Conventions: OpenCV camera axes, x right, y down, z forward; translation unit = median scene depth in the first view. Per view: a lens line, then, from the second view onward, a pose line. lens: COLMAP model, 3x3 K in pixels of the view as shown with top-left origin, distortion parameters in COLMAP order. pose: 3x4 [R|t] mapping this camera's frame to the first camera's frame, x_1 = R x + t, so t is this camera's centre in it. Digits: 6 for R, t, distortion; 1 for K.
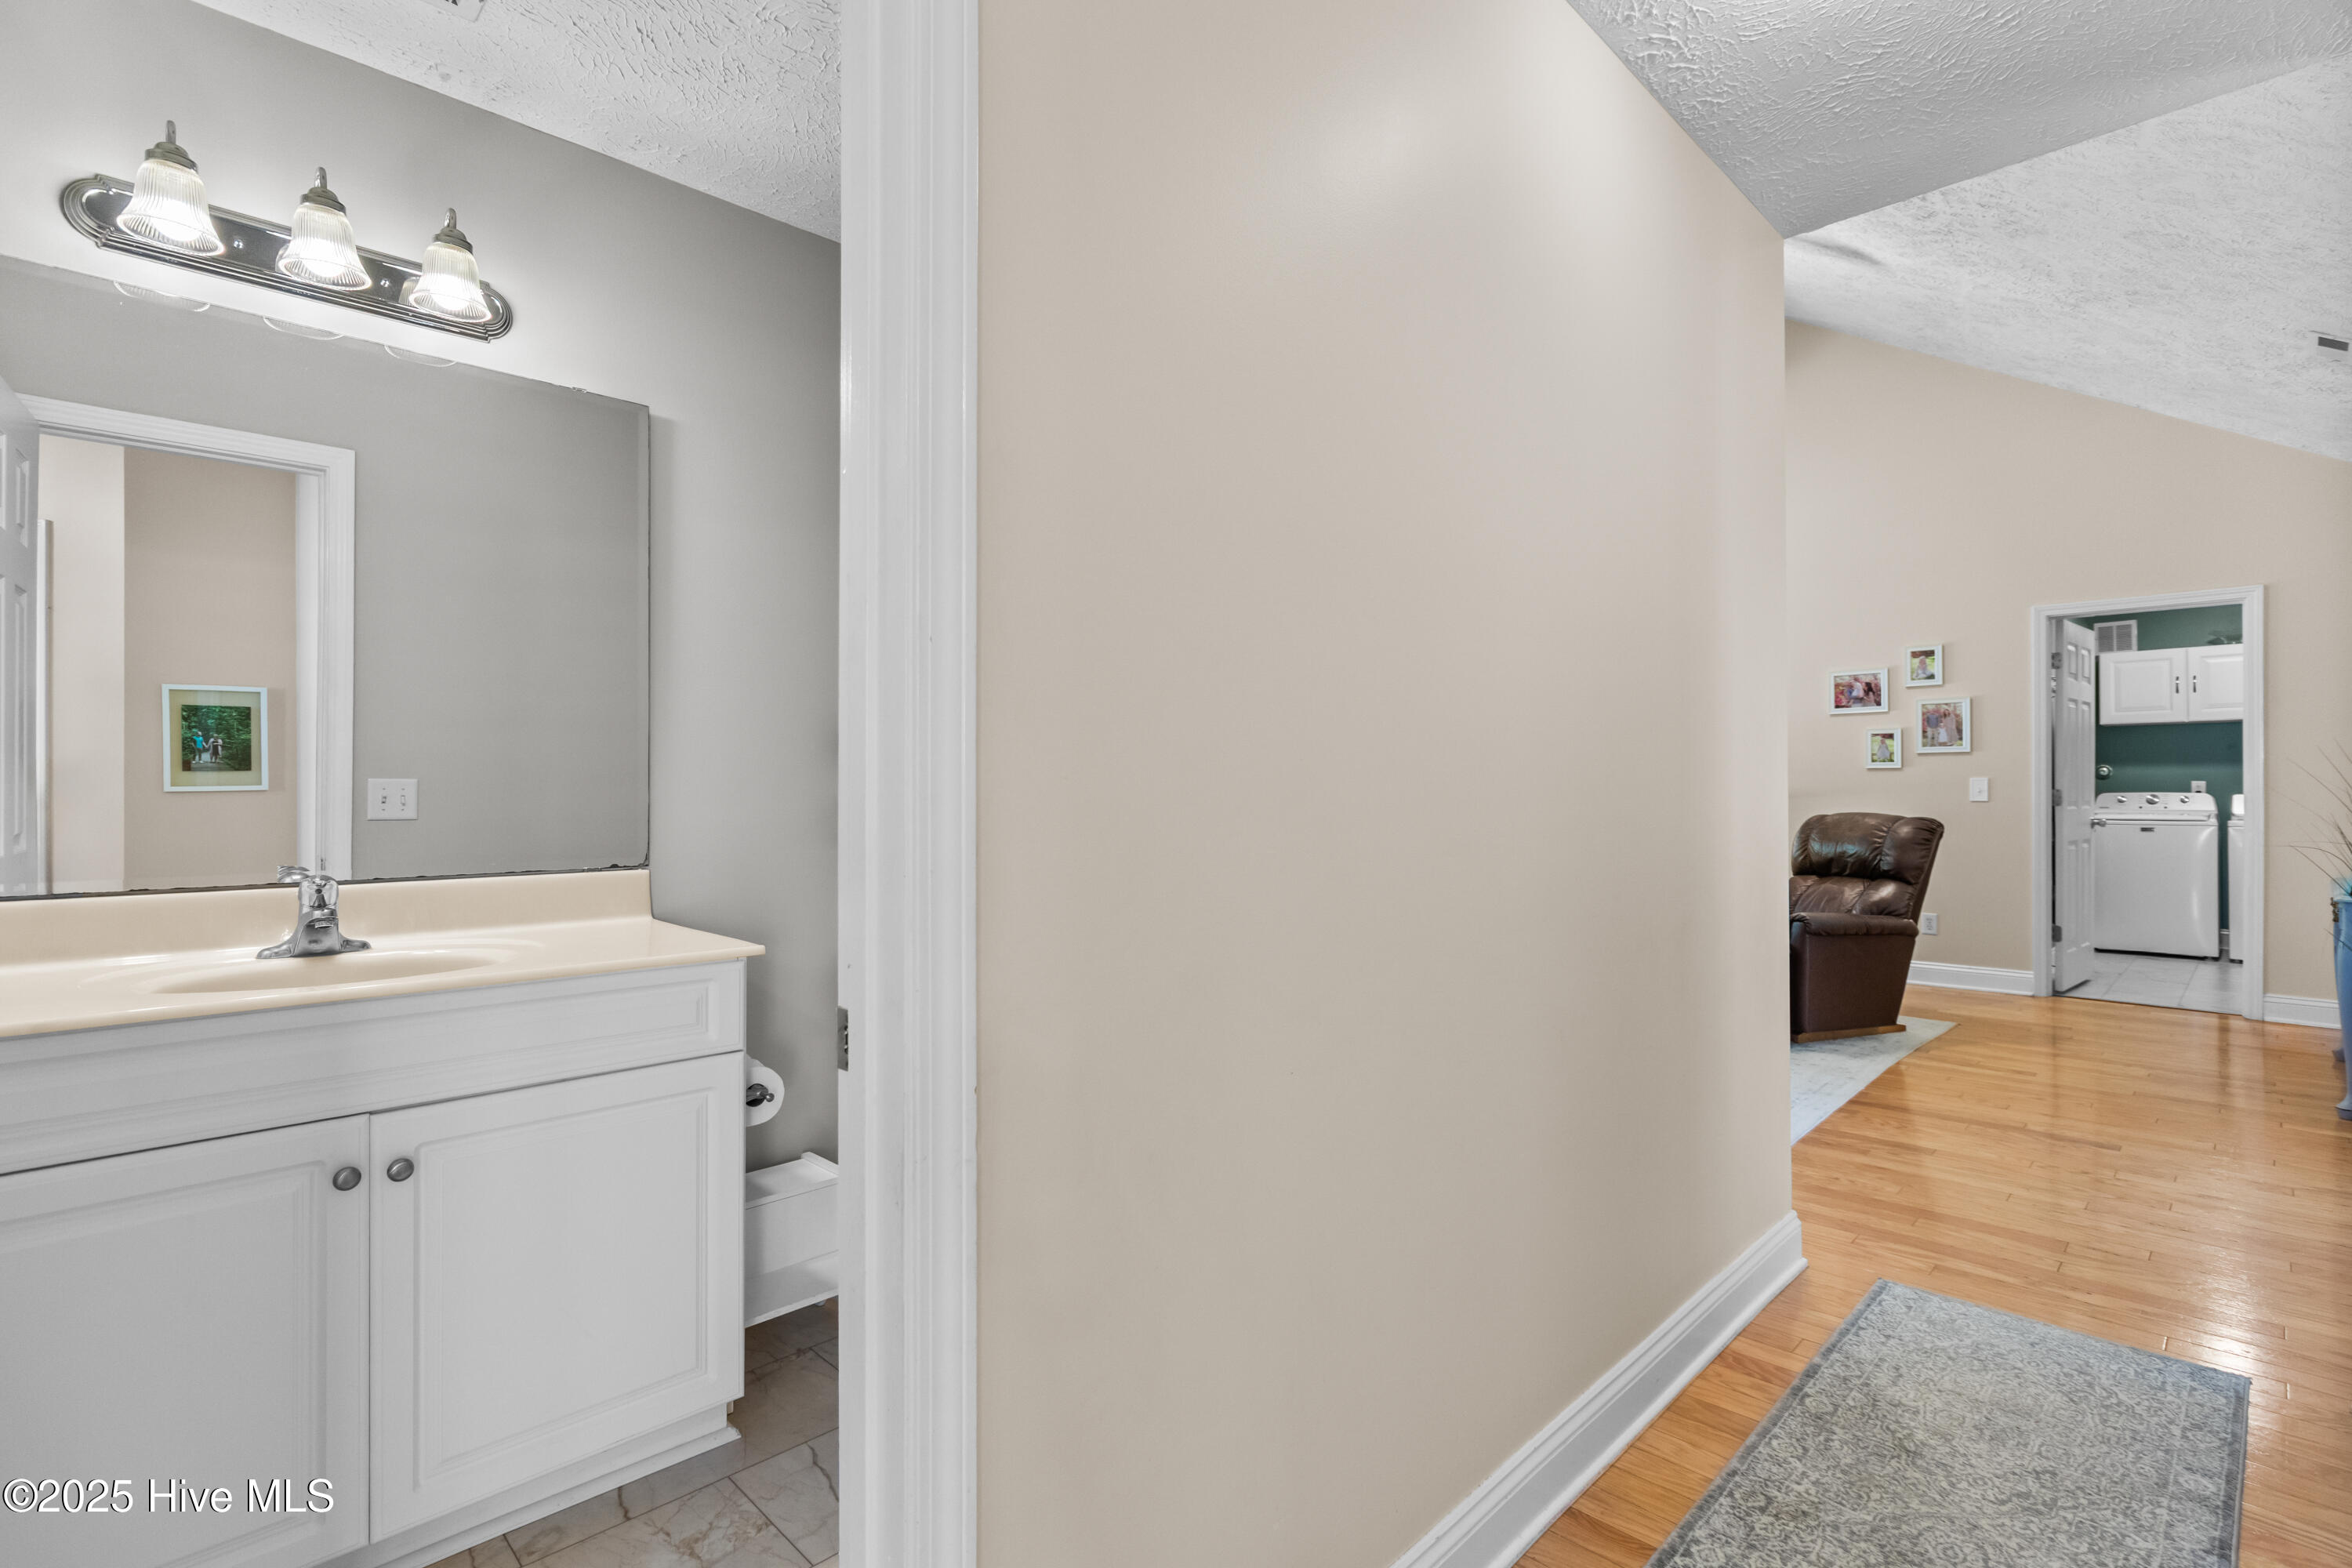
lens RADIAL K [[1091.2, 0, 1185.4], [0, 1091.2, 772.4], [0, 0, 1]] dist [0.000999, -0.000410]
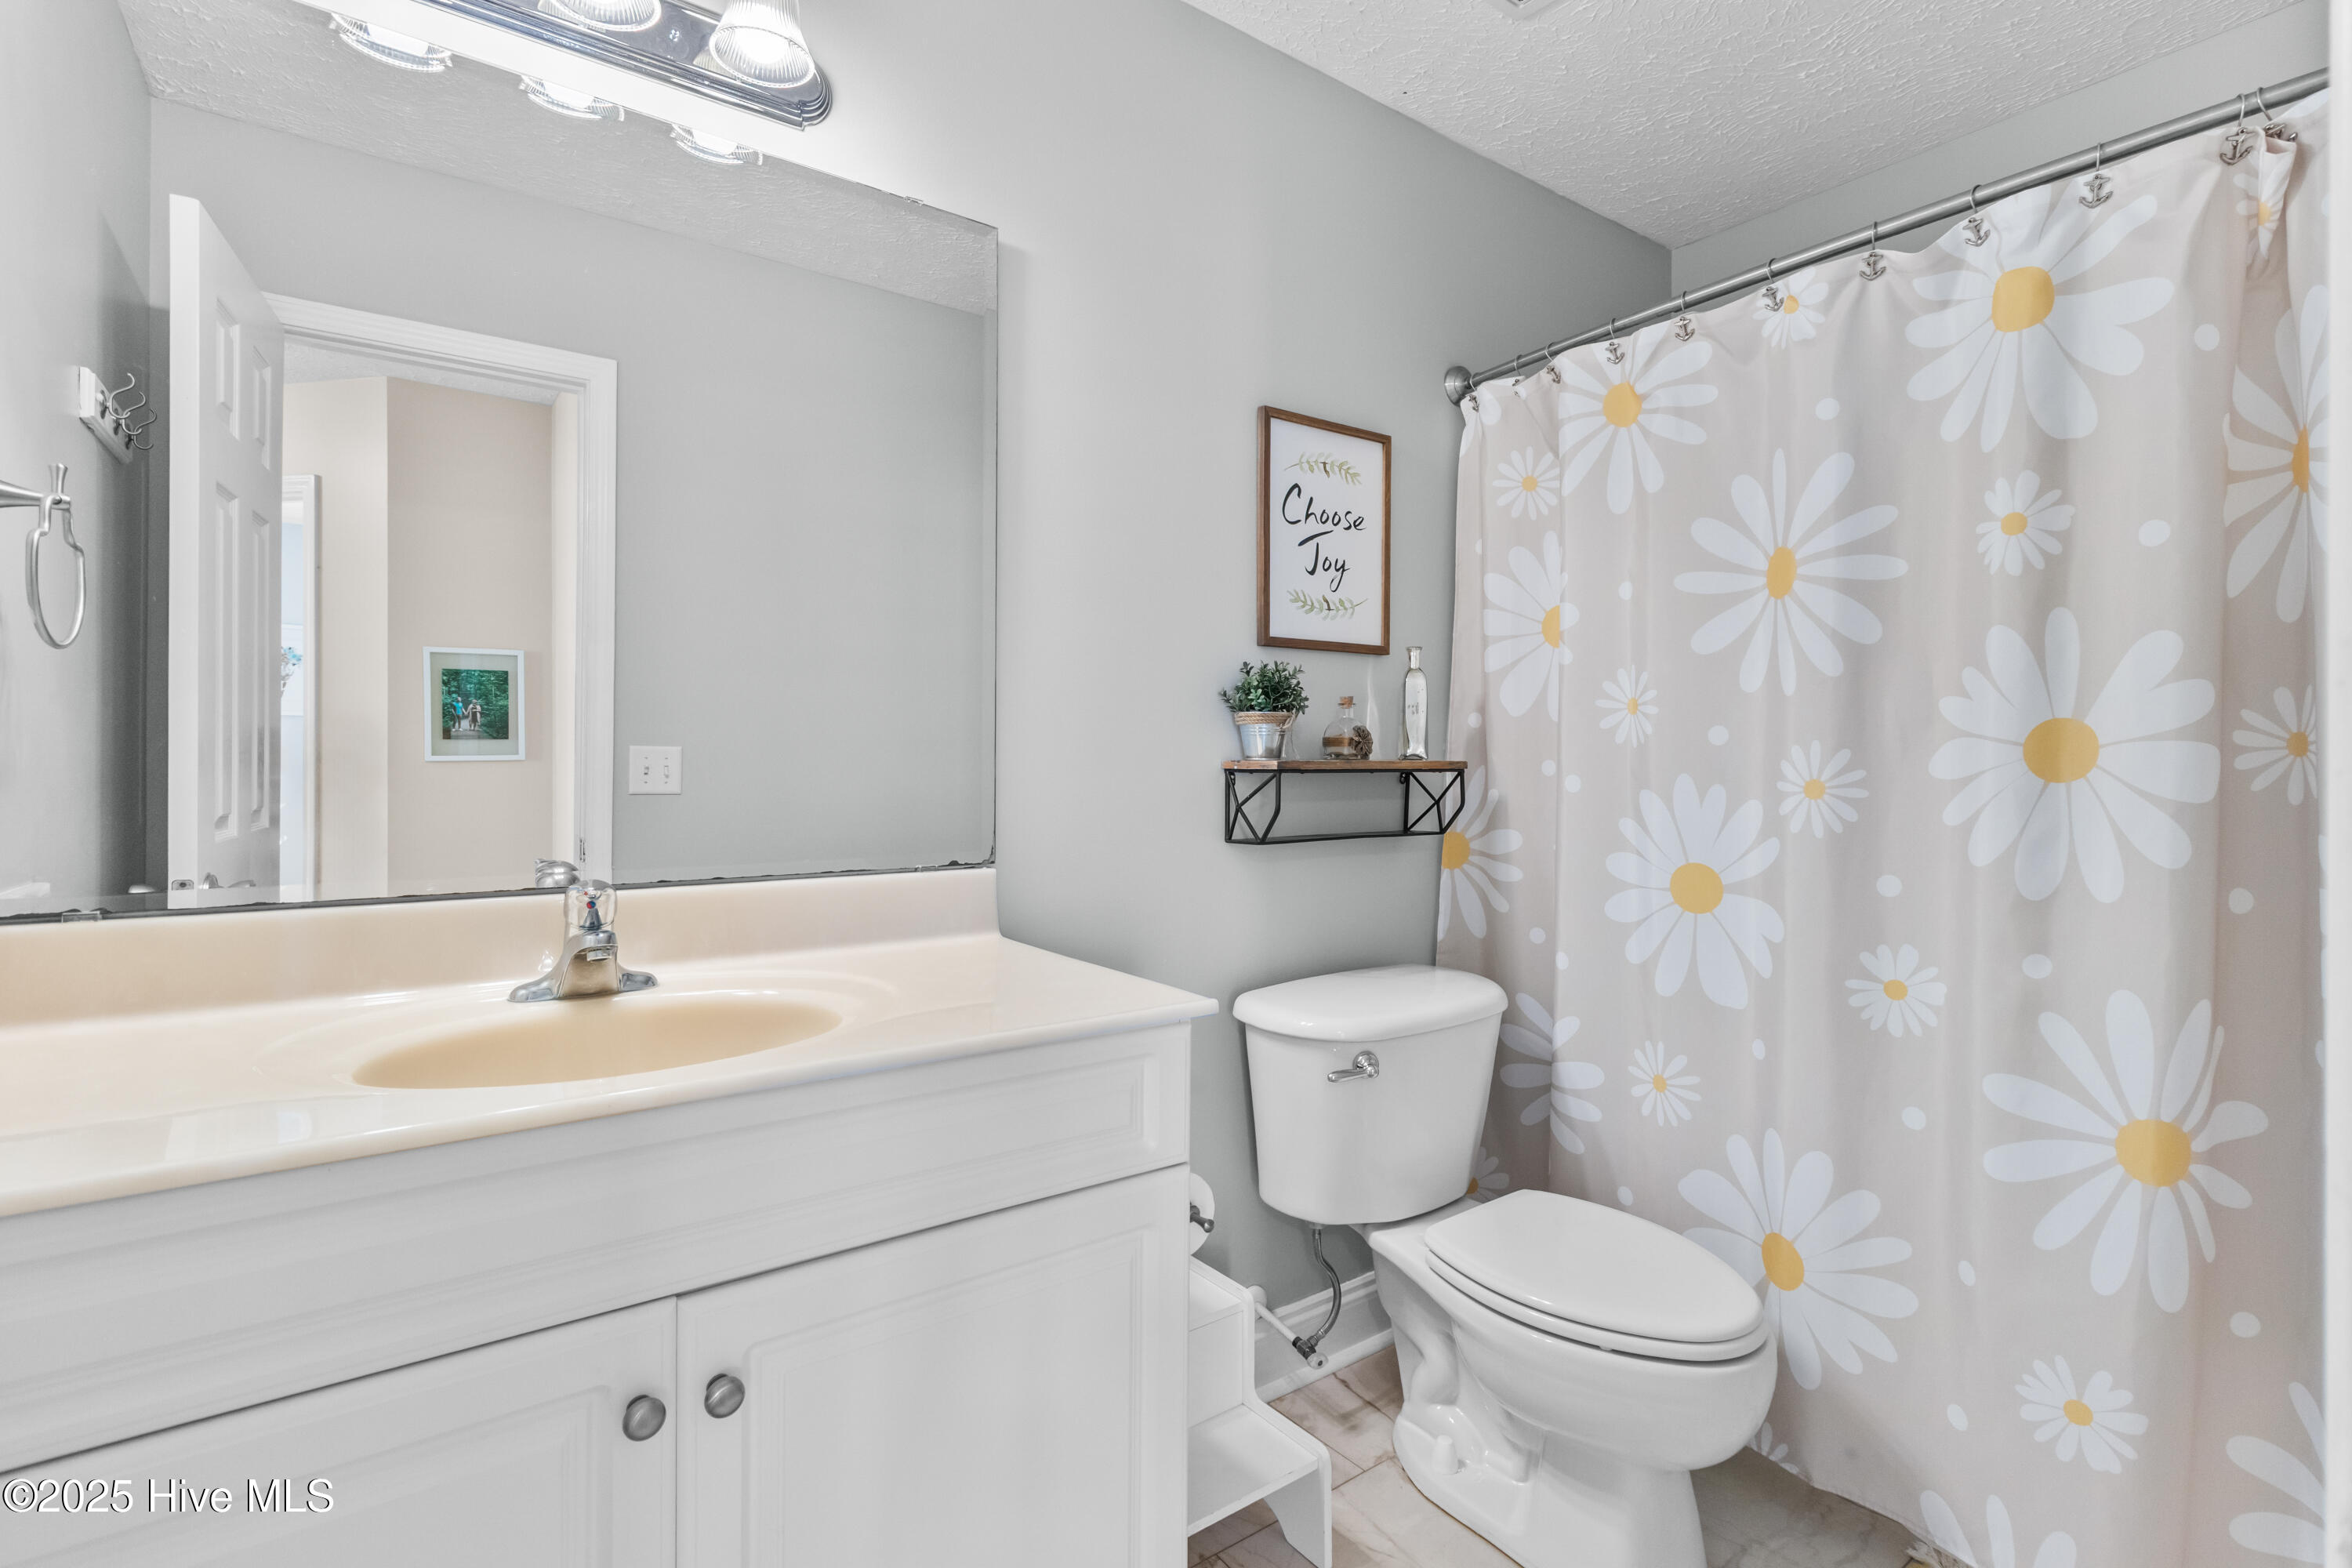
lens RADIAL K [[1084.5, 0, 1185.2], [0, 1084.5, 746.6], [0, 0, 1]] dist [0.001113, 0.000003]
pose [[0.988458, 0.001249, -0.151490, -0.265313], [-0.001398, 0.999999, -0.000878, 0.008966], [0.151489, 0.001080, 0.988458, 0.316266]]
